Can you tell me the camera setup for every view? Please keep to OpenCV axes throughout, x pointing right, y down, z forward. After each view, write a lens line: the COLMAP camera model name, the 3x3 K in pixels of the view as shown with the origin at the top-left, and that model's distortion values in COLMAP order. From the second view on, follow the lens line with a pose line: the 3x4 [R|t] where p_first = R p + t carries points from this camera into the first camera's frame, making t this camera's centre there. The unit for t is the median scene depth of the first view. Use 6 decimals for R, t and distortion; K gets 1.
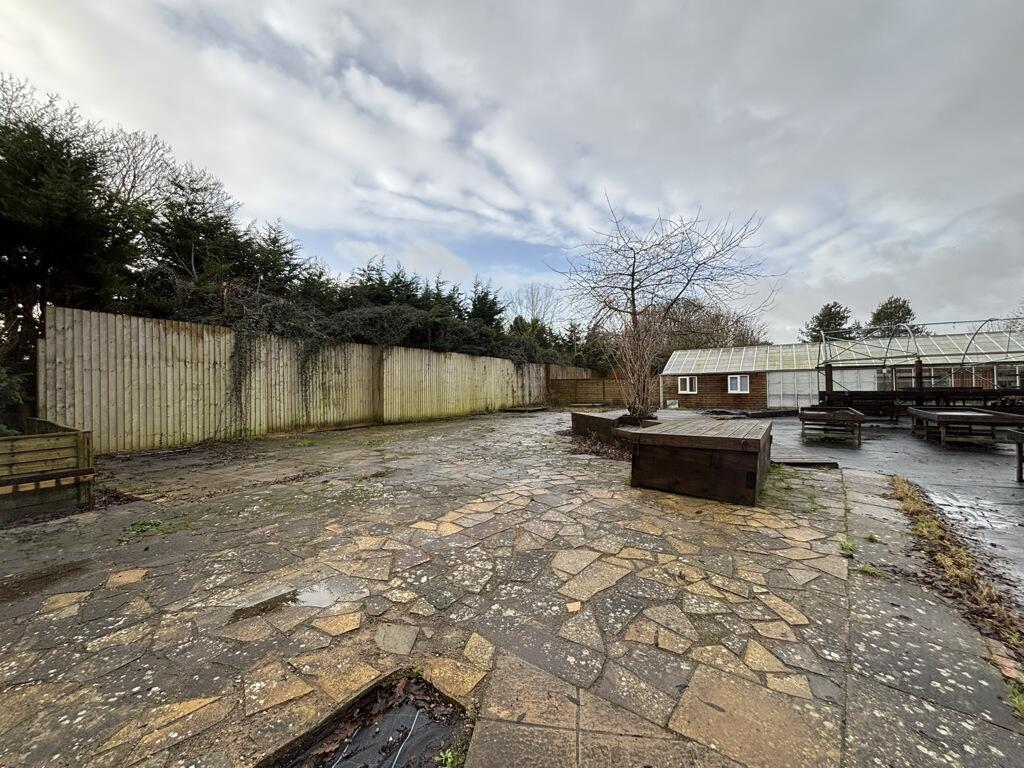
lens RADIAL K [[415.0, 0, 510.4], [0, 415.0, 380.8], [0, 0, 1]] dist [-0.003936, 0.001337]
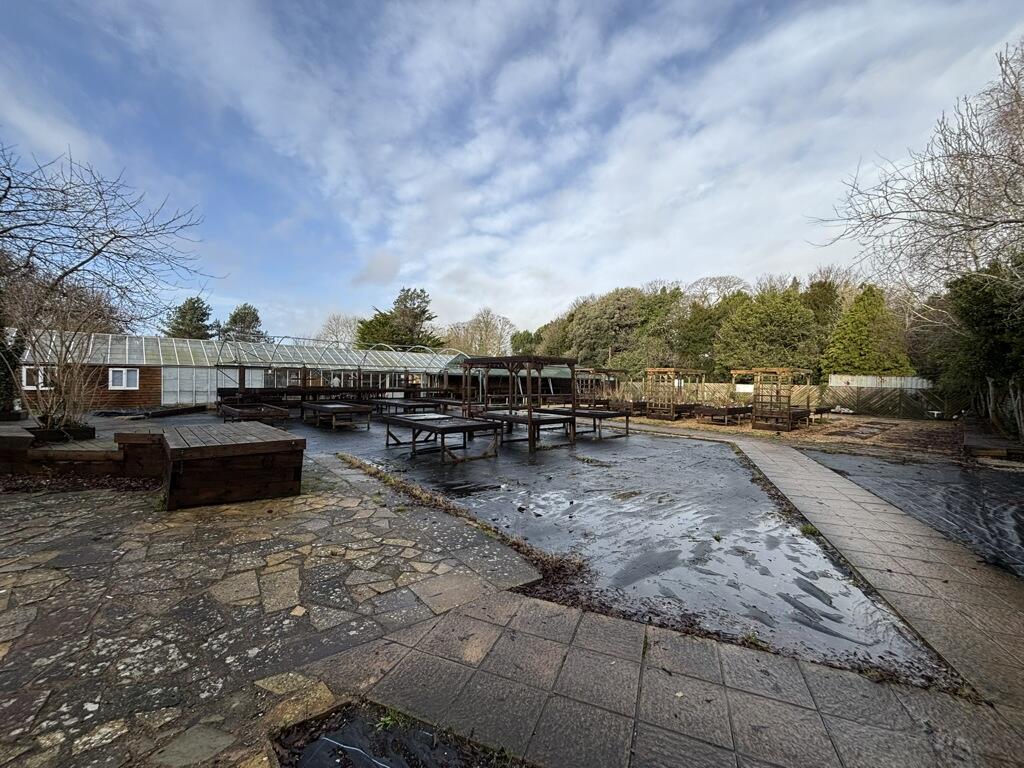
lens RADIAL K [[415.0, 0, 510.2], [0, 415.0, 378.6], [0, 0, 1]] dist [-0.003936, 0.001337]
pose [[0.228837, 0.022283, 0.973210, -0.166756], [-0.035785, 0.999255, -0.014465, -0.014900], [-0.972807, -0.031516, 0.229464, 0.048464]]
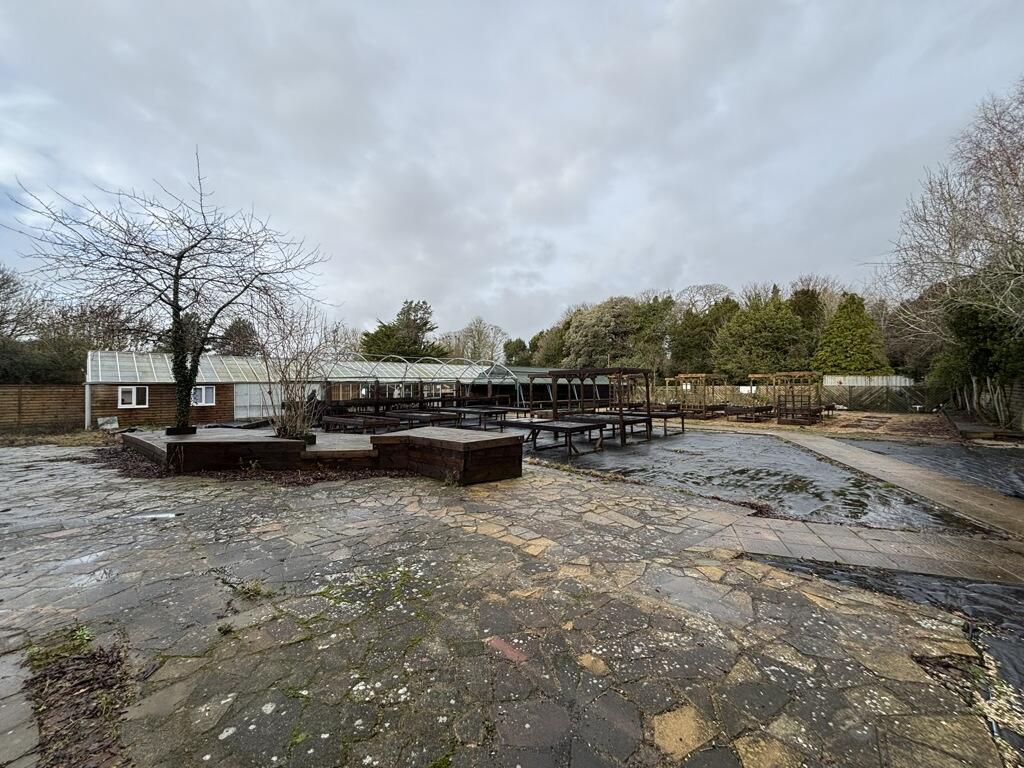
lens RADIAL K [[415.0, 0, 510.5], [0, 415.0, 378.5], [0, 0, 1]] dist [-0.003936, 0.001337]
pose [[0.183165, 0.033954, 0.982496, -0.384262], [-0.009974, 0.999416, -0.032679, -0.012283], [-0.983032, -0.003814, 0.183397, 0.269693]]
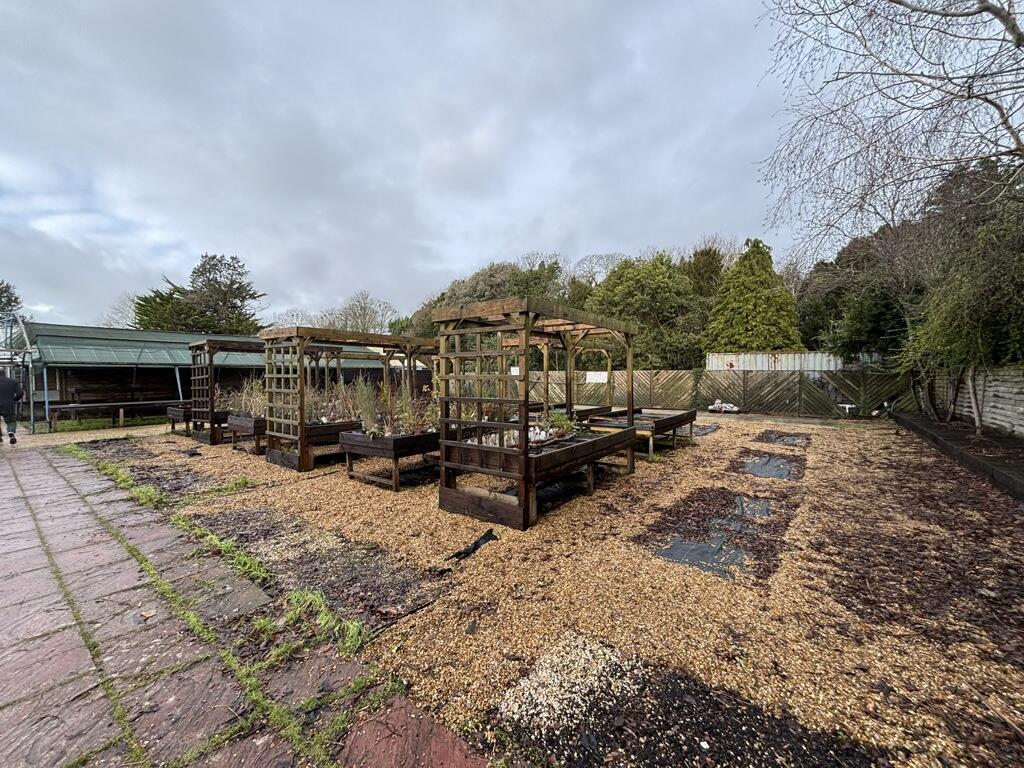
lens RADIAL K [[415.0, 0, 509.2], [0, 415.0, 383.1], [0, 0, 1]] dist [-0.003936, 0.001337]
pose [[0.047350, -0.007647, 0.998849, 0.767194], [-0.008785, 0.999929, 0.008072, -0.027246], [-0.998840, -0.009157, 0.047279, -0.420669]]
